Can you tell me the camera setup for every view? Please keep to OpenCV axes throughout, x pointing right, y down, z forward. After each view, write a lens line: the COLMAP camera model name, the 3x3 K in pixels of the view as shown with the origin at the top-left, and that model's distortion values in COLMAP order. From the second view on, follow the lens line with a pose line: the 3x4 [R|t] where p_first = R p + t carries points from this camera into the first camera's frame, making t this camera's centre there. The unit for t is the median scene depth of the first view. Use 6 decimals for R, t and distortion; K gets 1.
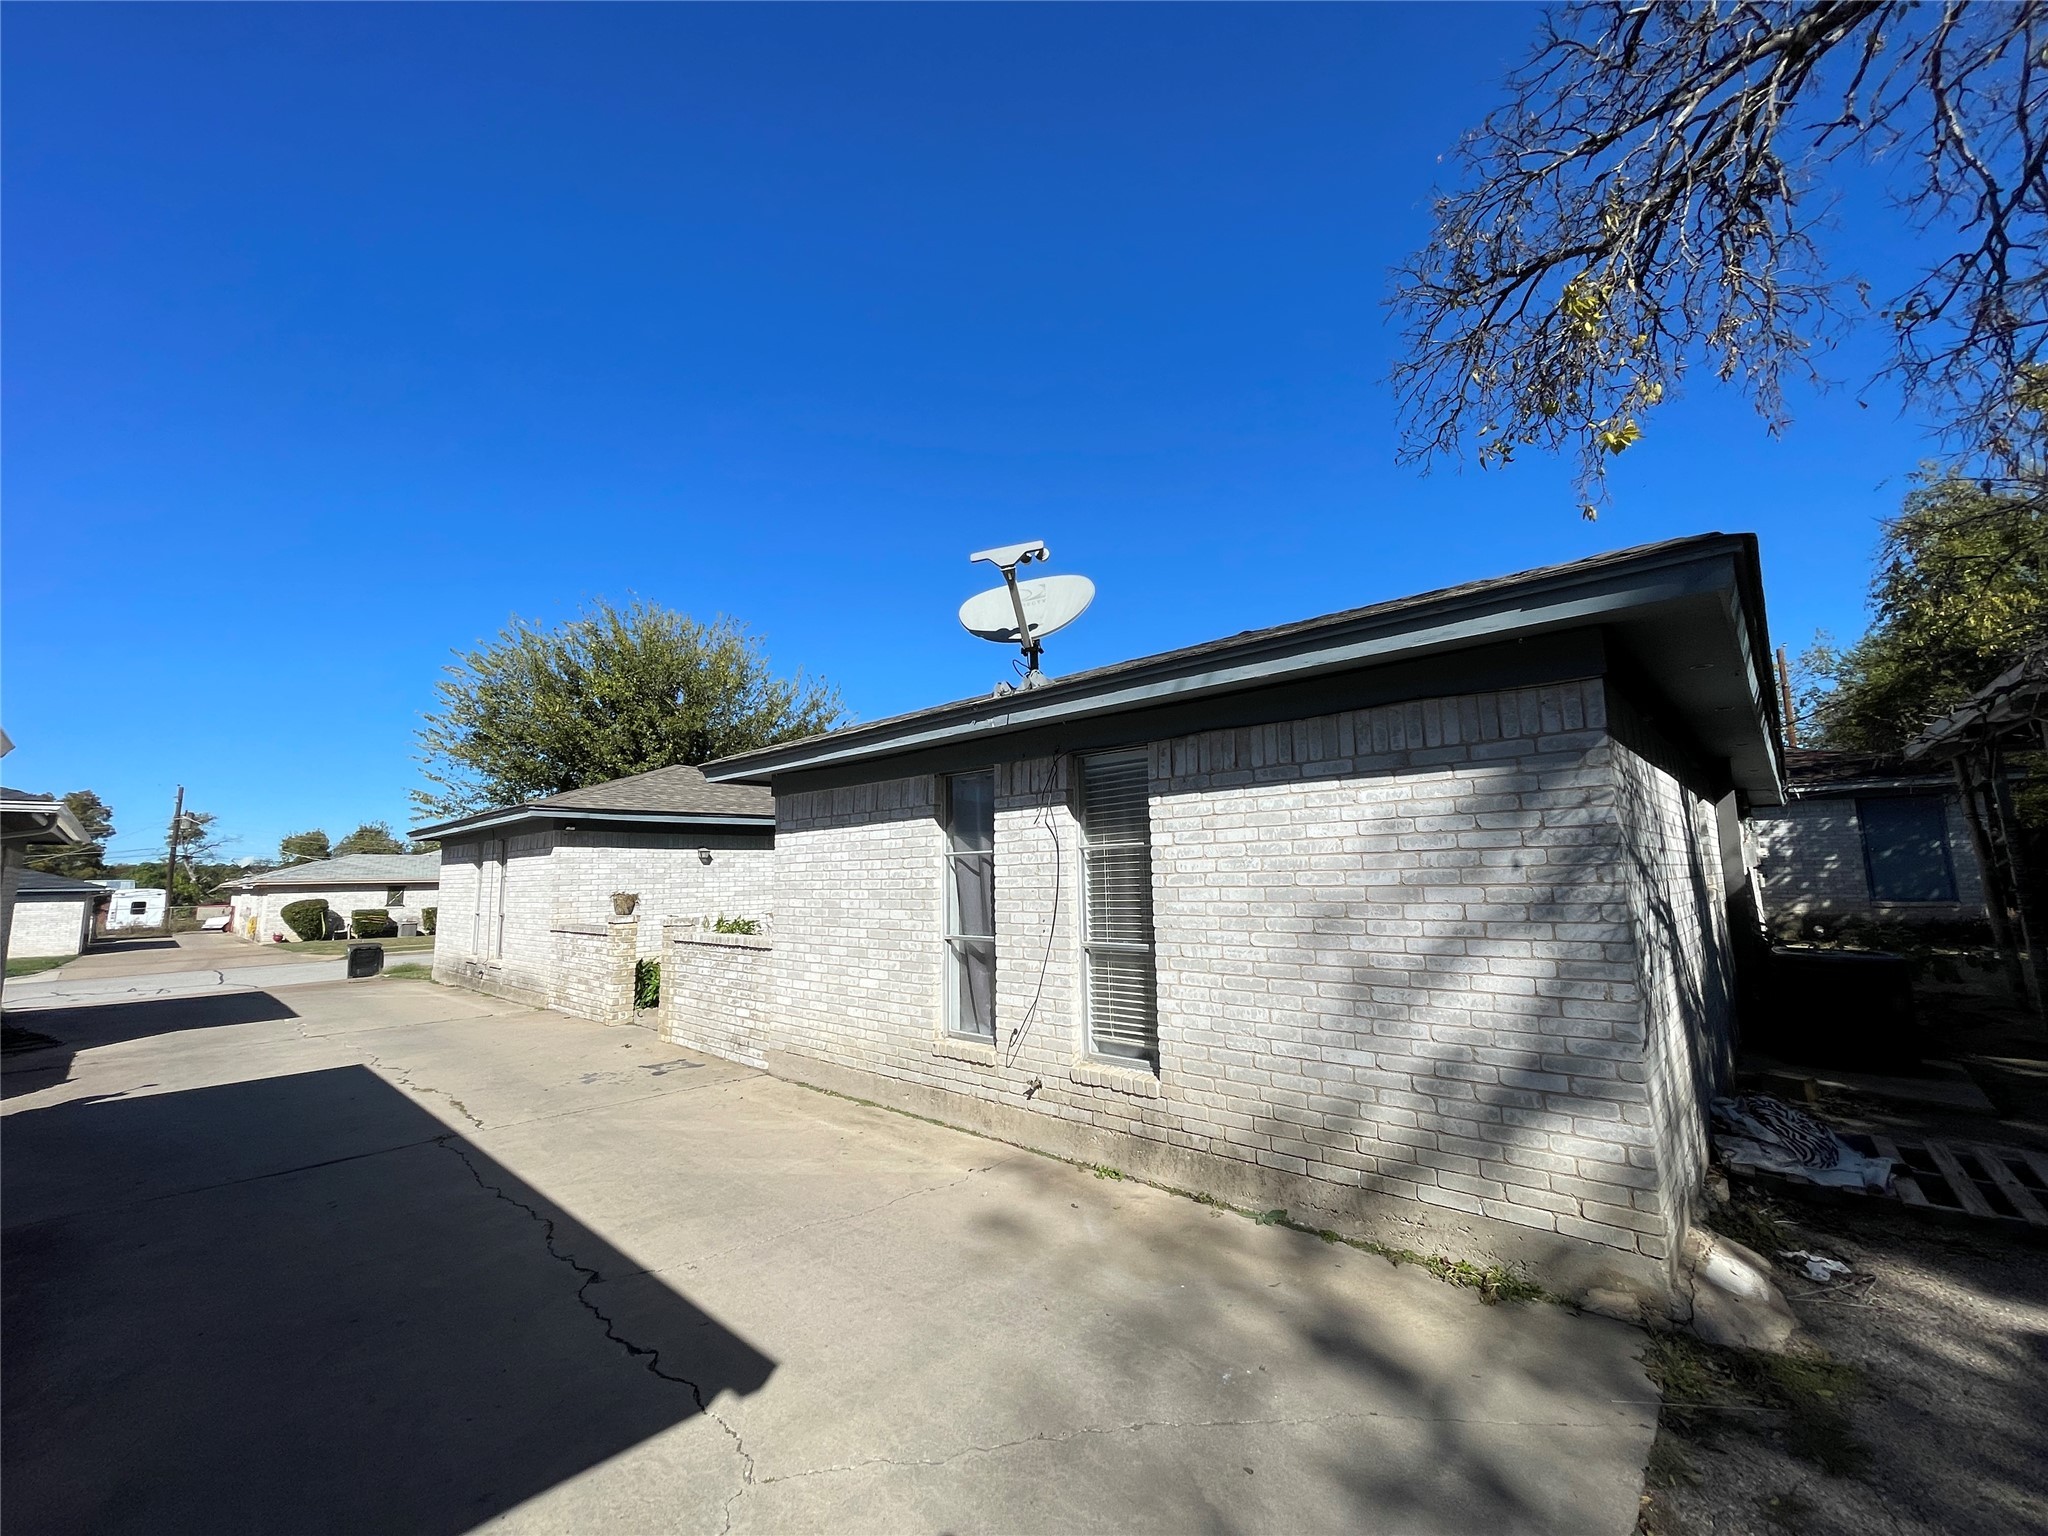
lens RADIAL K [[822.7, 0, 1021.1], [0, 822.7, 765.0], [0, 0, 1]] dist [0.000159, -0.000621]
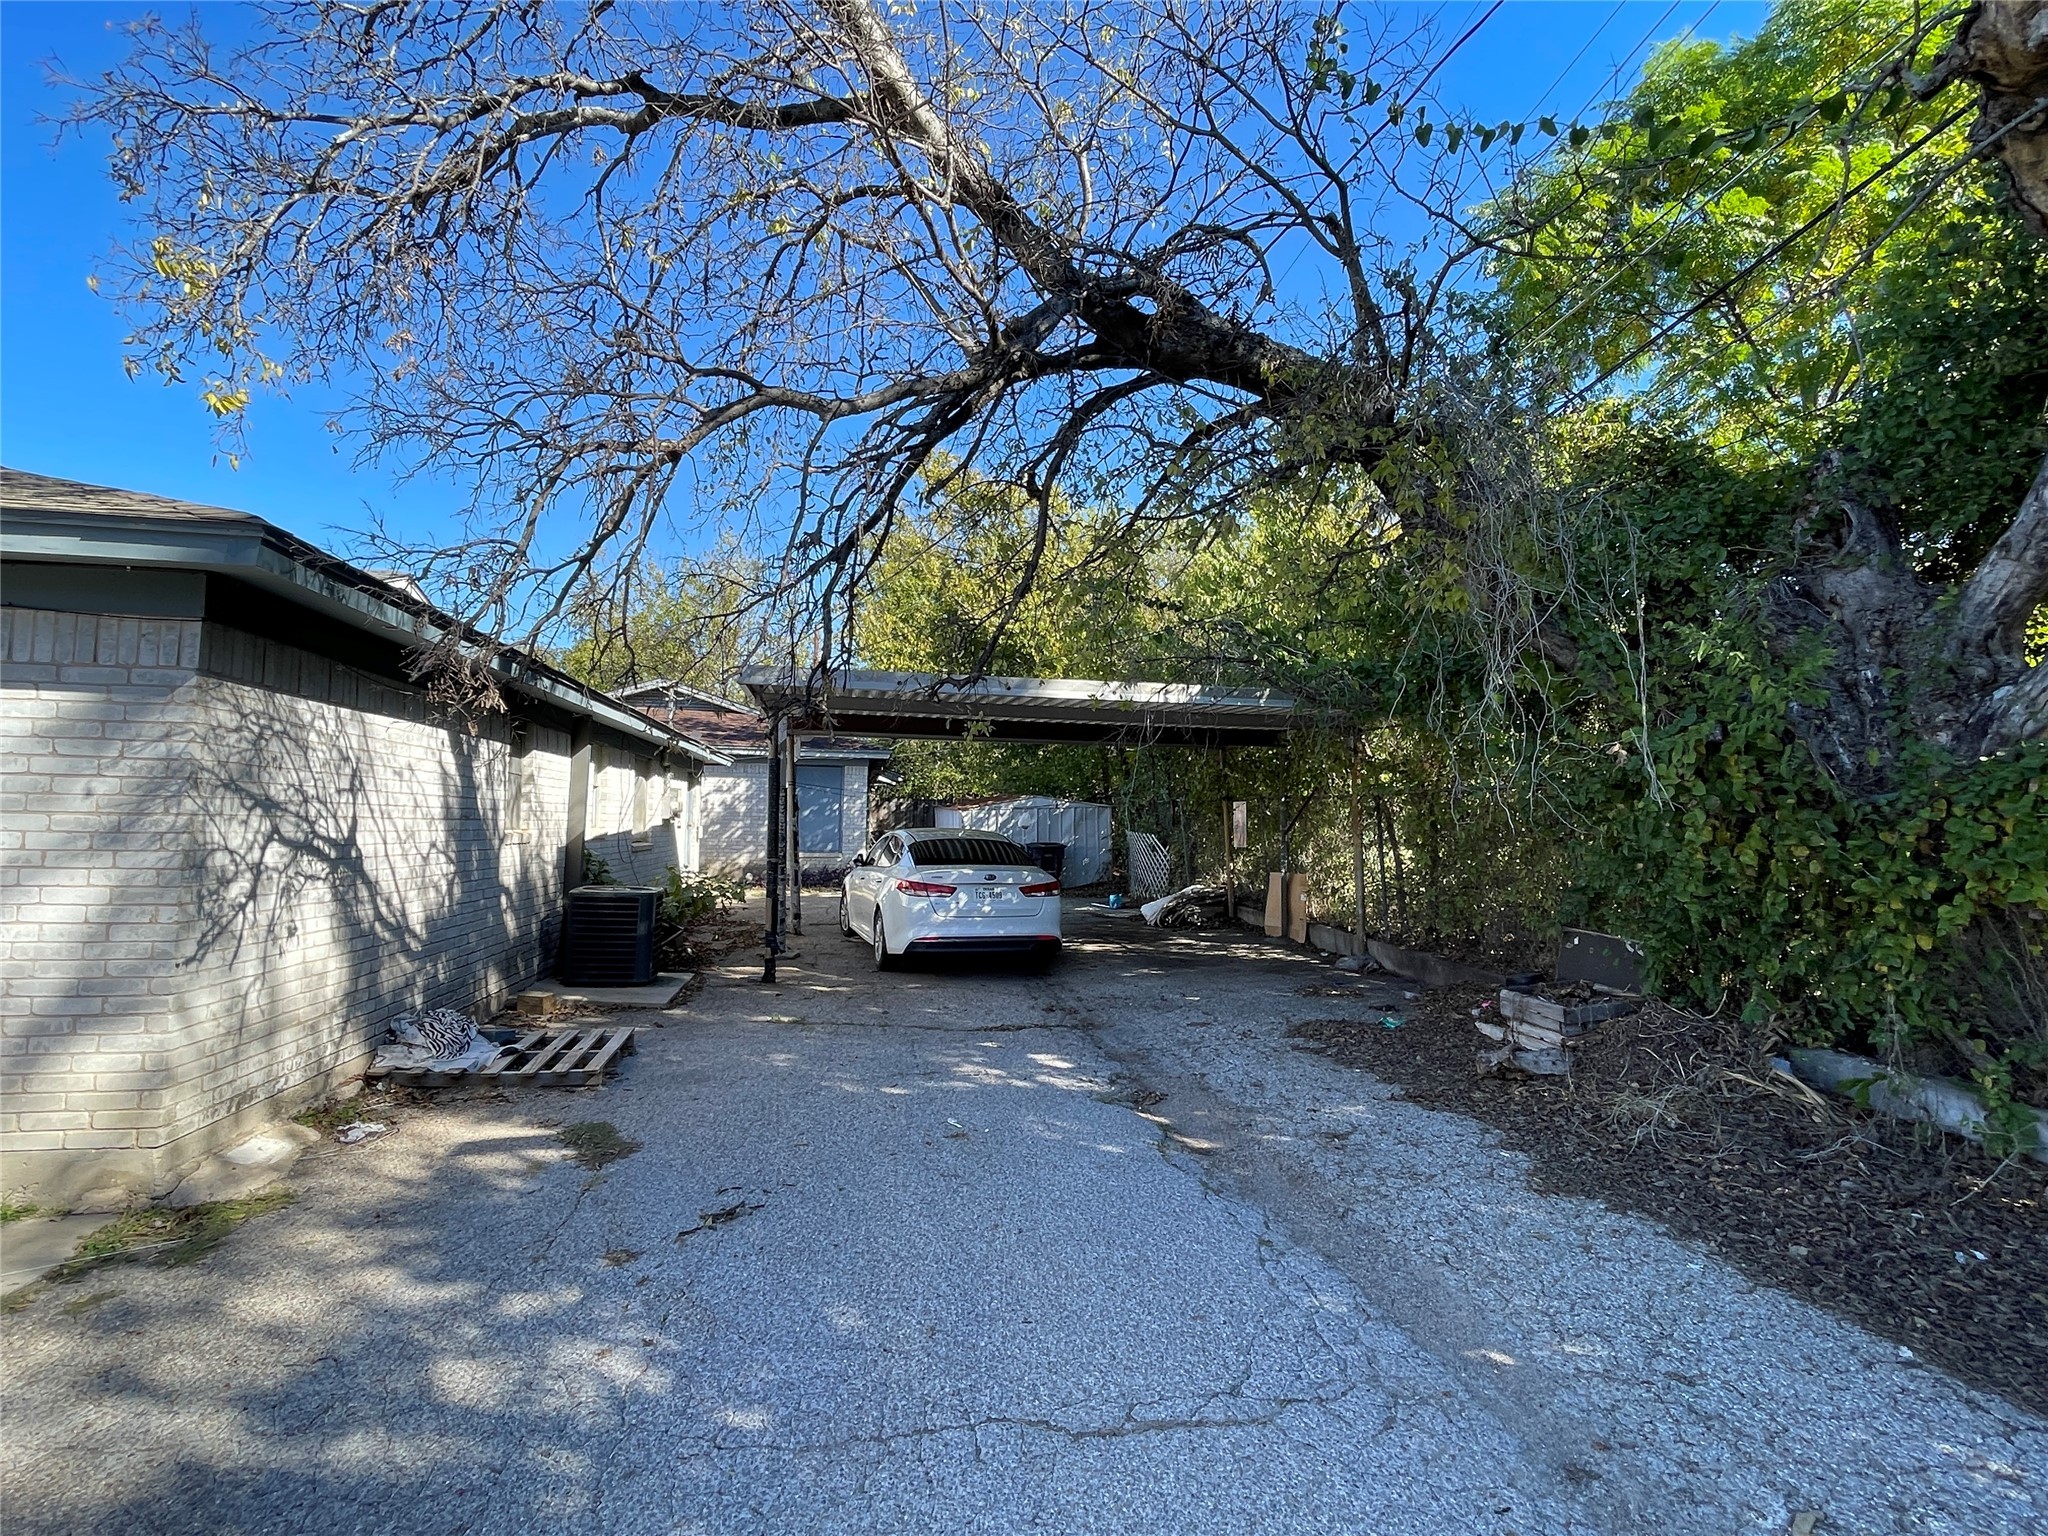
lens RADIAL K [[1022.9, 0, 1031.3], [0, 1022.9, 763.3], [0, 0, 1]] dist [0.001812, 0.000743]
pose [[0.605775, 0.079709, 0.791633, 0.313808], [-0.139348, 0.990219, 0.006928, -0.080641], [-0.783339, -0.114509, 0.610957, -0.637112]]
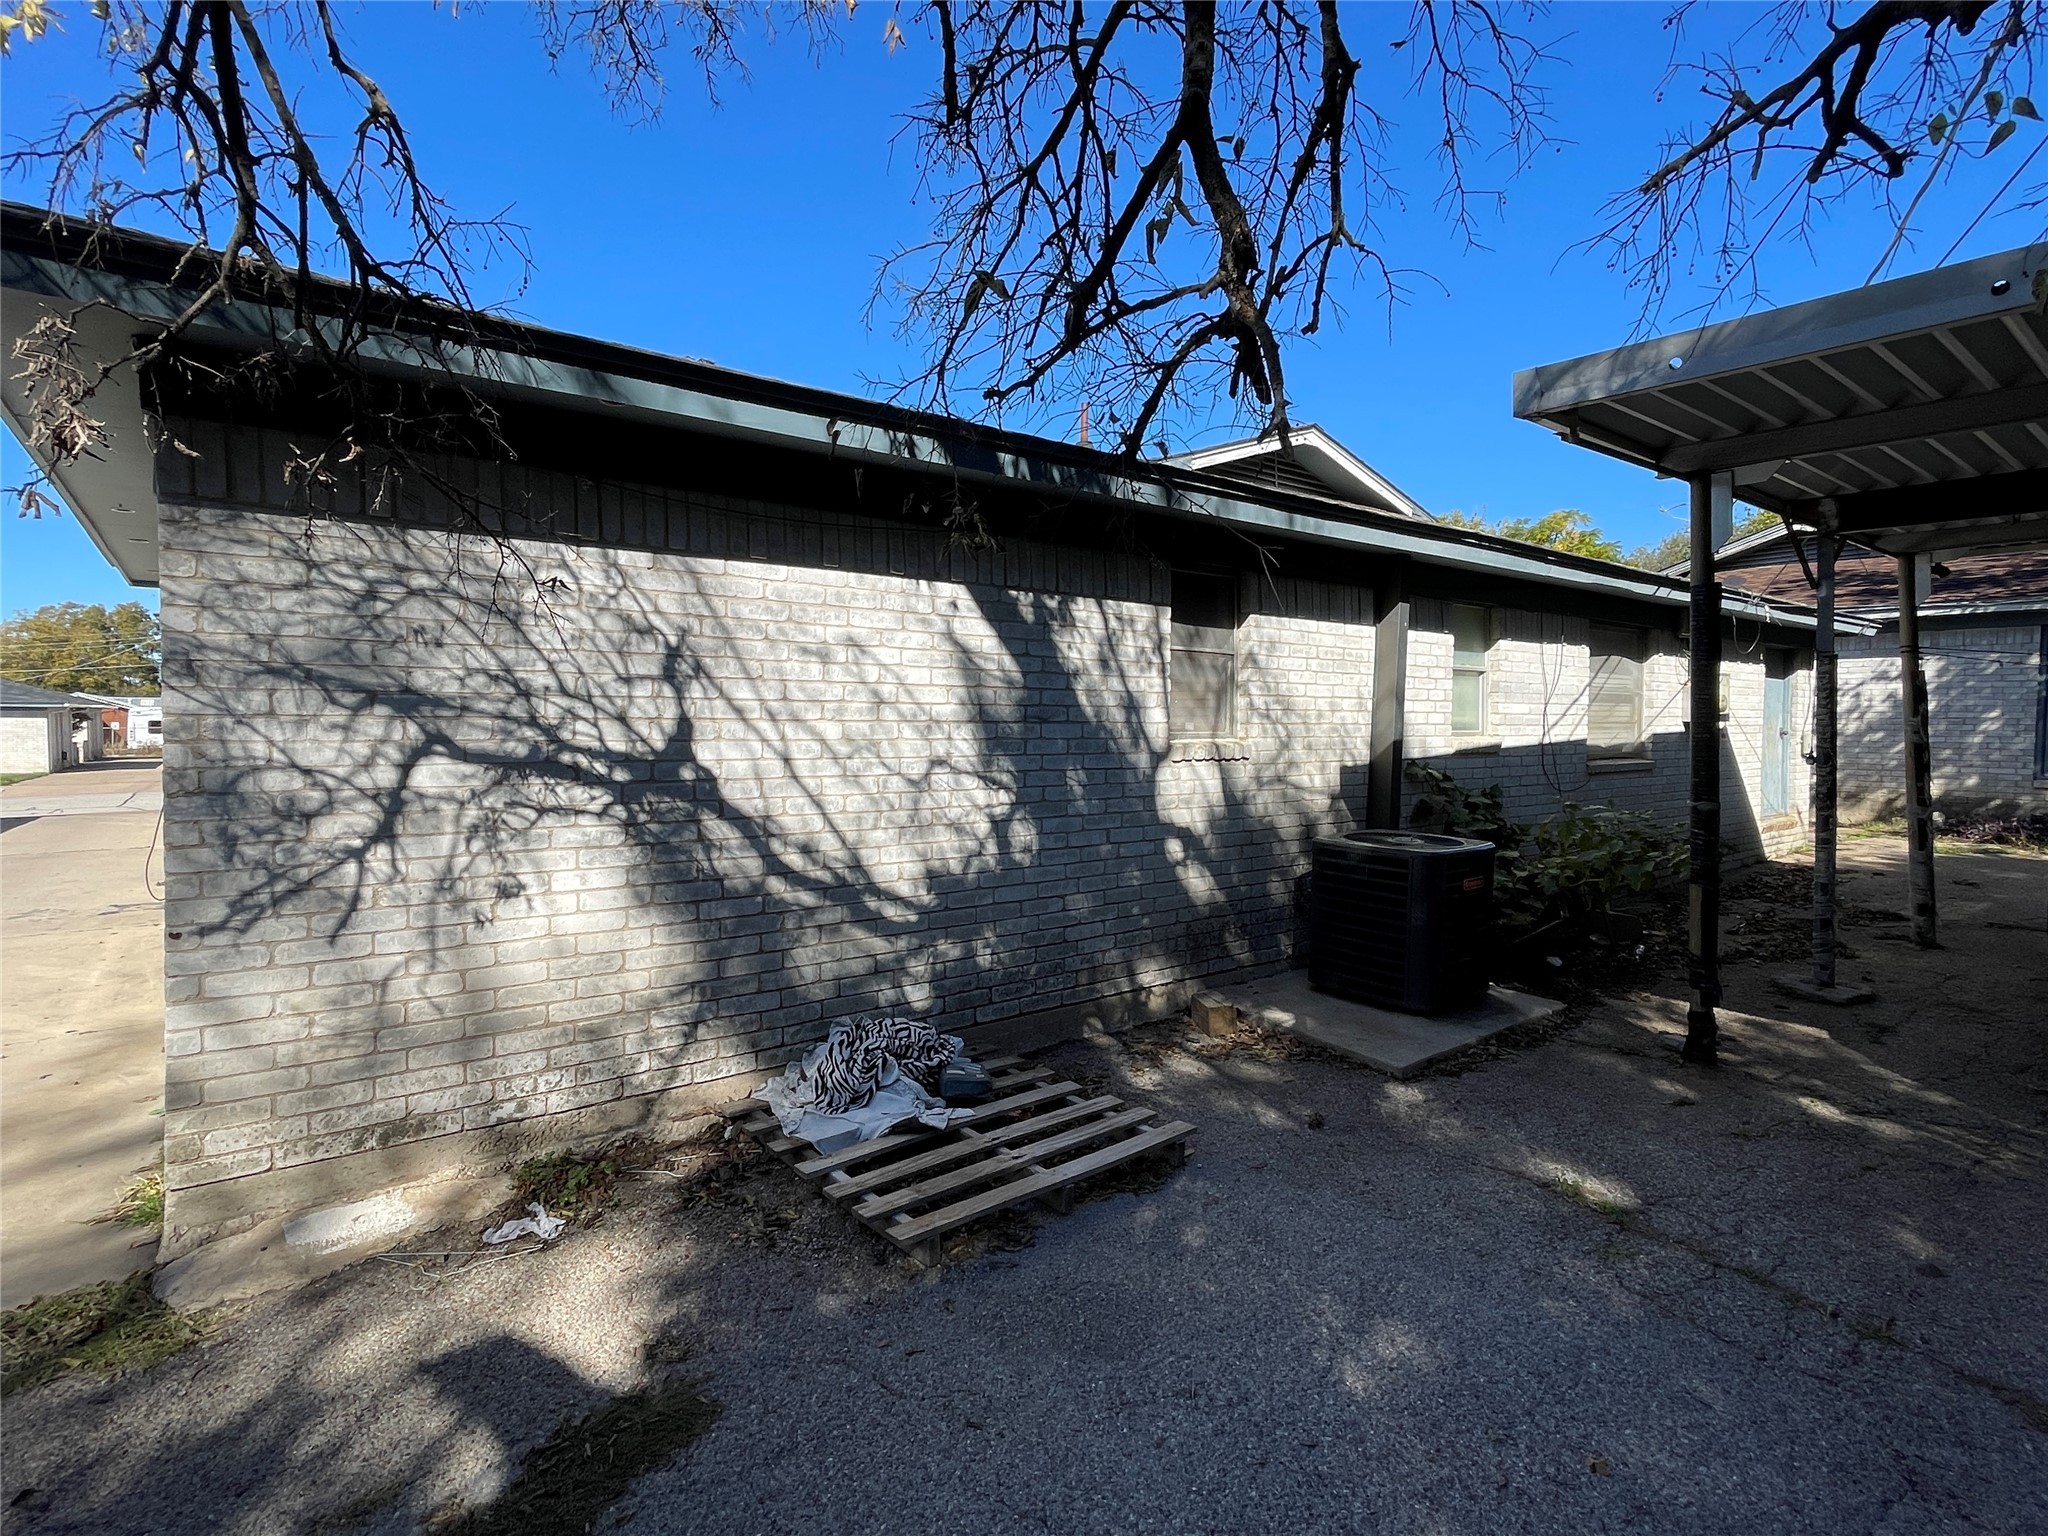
lens RADIAL K [[1022.9, 0, 1031.3], [0, 1022.9, 763.3], [0, 0, 1]] dist [0.001812, 0.000743]
pose [[0.986275, 0.032275, -0.161924, 1.529975], [-0.002853, 0.983894, 0.178732, 0.021572], [0.165085, -0.175817, 0.970482, 0.233948]]
